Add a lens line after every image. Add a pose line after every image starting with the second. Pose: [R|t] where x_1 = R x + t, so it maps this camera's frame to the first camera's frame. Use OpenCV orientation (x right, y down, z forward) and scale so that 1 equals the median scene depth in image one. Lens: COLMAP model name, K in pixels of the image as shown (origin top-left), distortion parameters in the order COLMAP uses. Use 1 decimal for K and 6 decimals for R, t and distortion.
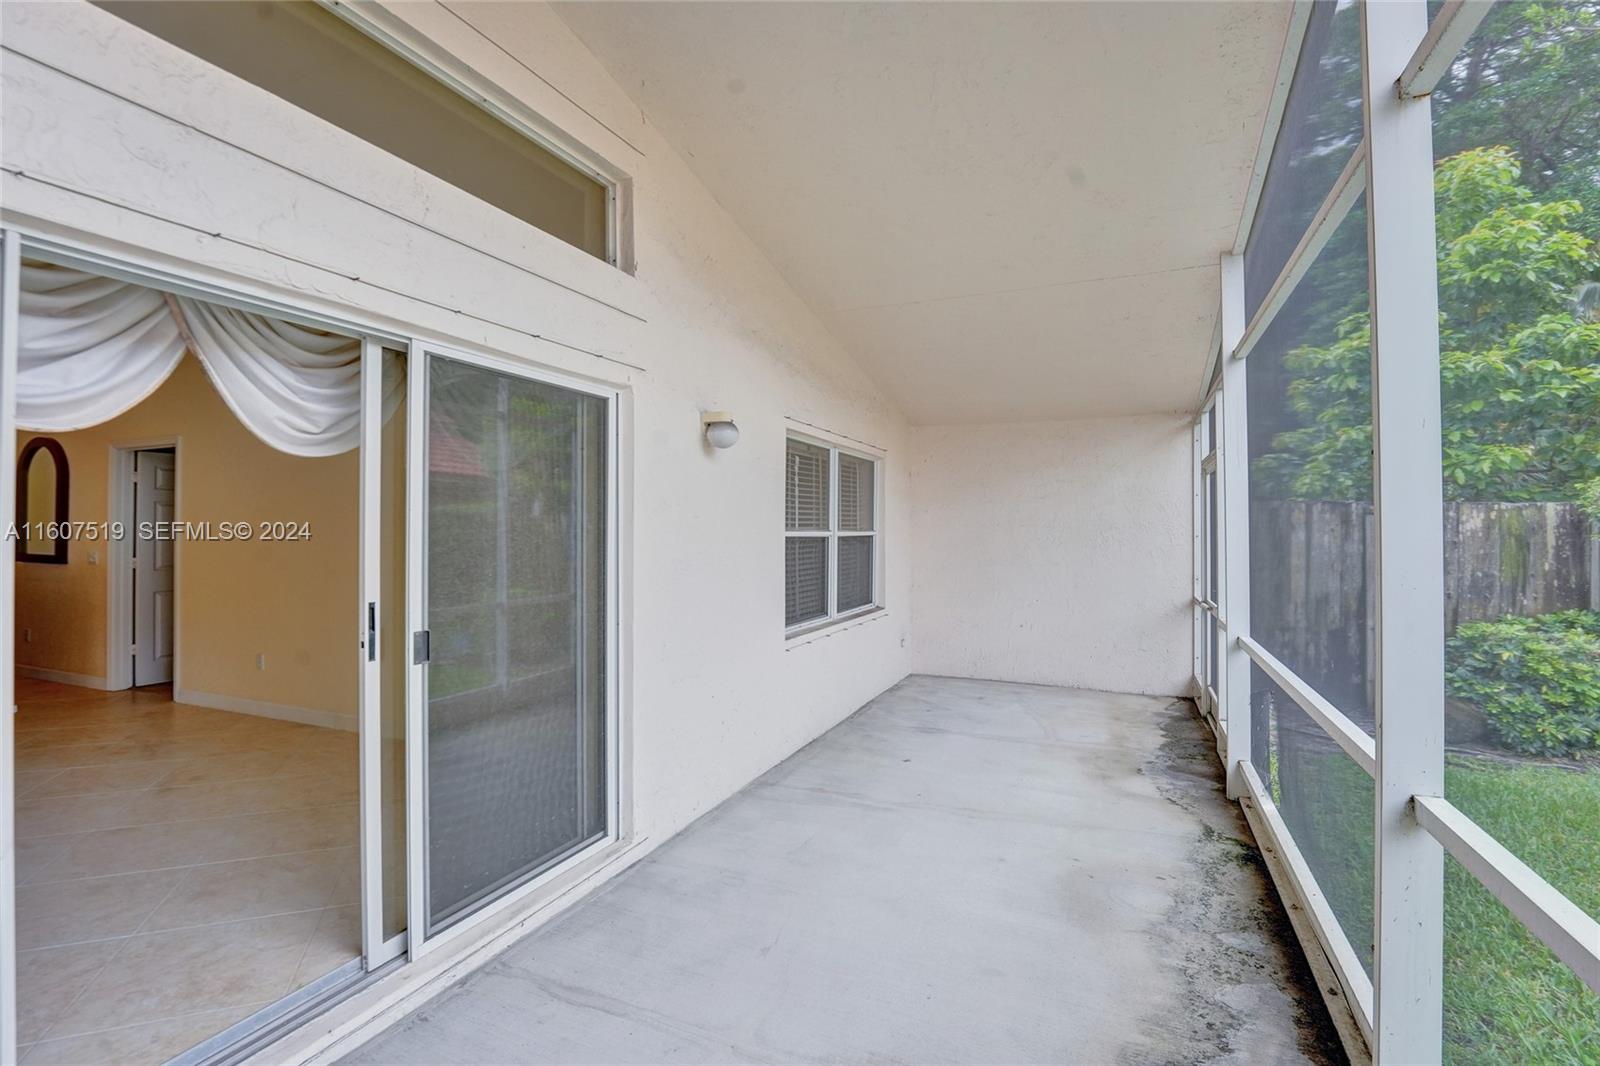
lens RADIAL K [[744.0, 0, 800.0], [0, 744.0, 528.6], [0, 0, 1]] dist [0.002620, -0.000185]
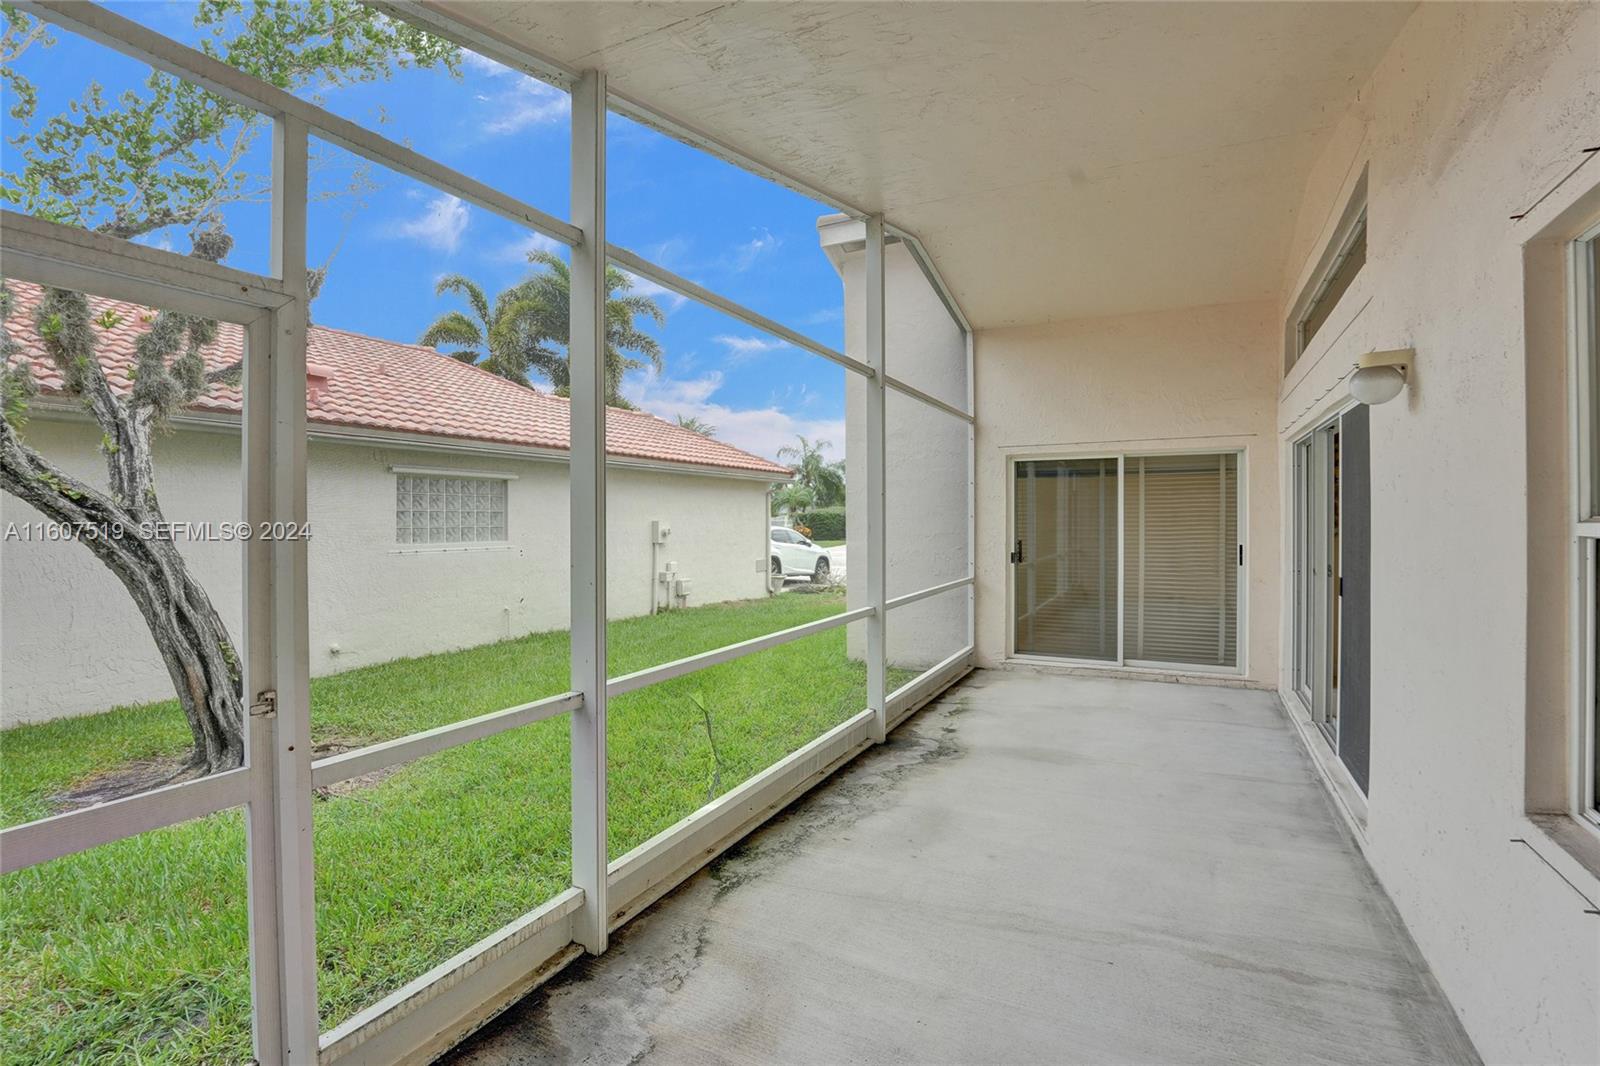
lens RADIAL K [[744.0, 0, 800.4], [0, 744.0, 526.7], [0, 0, 1]] dist [0.002620, -0.000185]
pose [[-0.997874, -0.002662, 0.065116, 0.438974], [-0.002278, 0.999980, 0.005977, 0.004056], [-0.065131, 0.005816, -0.997860, 1.905412]]
